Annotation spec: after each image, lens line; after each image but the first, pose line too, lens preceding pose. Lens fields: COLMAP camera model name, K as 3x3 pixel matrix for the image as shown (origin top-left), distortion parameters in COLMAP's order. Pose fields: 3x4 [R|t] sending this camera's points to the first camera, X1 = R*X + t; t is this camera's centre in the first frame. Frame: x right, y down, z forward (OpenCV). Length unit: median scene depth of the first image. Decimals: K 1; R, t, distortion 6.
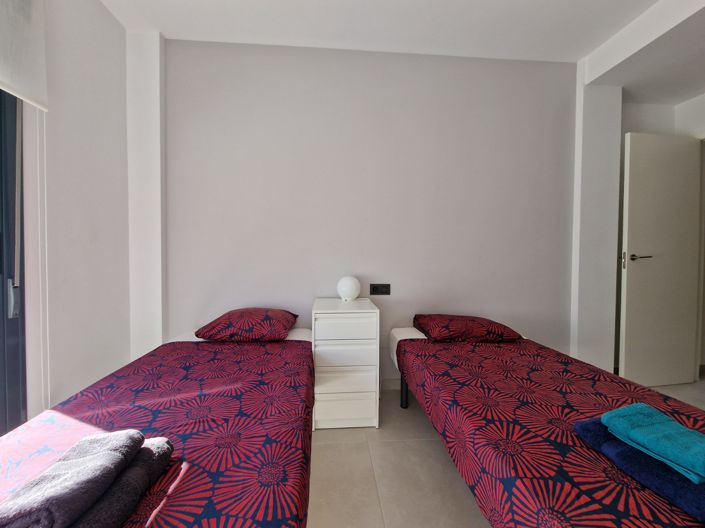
lens RADIAL K [[287.5, 0, 352.5], [0, 287.5, 264.0], [0, 0, 1]] dist [-0.002080, -0.000200]
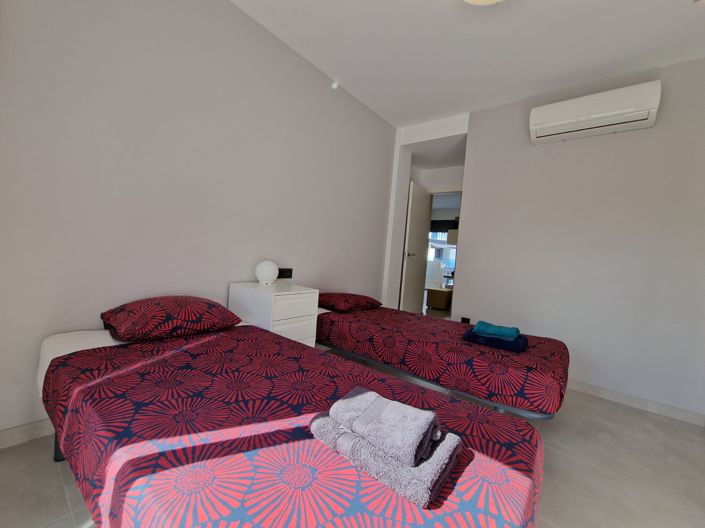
lens RADIAL K [[287.5, 0, 352.5], [0, 287.5, 264.0], [0, 0, 1]] dist [-0.002080, -0.000200]
pose [[0.677466, 0.022942, 0.735196, -0.561473], [-0.051143, 0.998564, 0.015968, 0.023865], [-0.733774, -0.048418, 0.677667, 0.086875]]
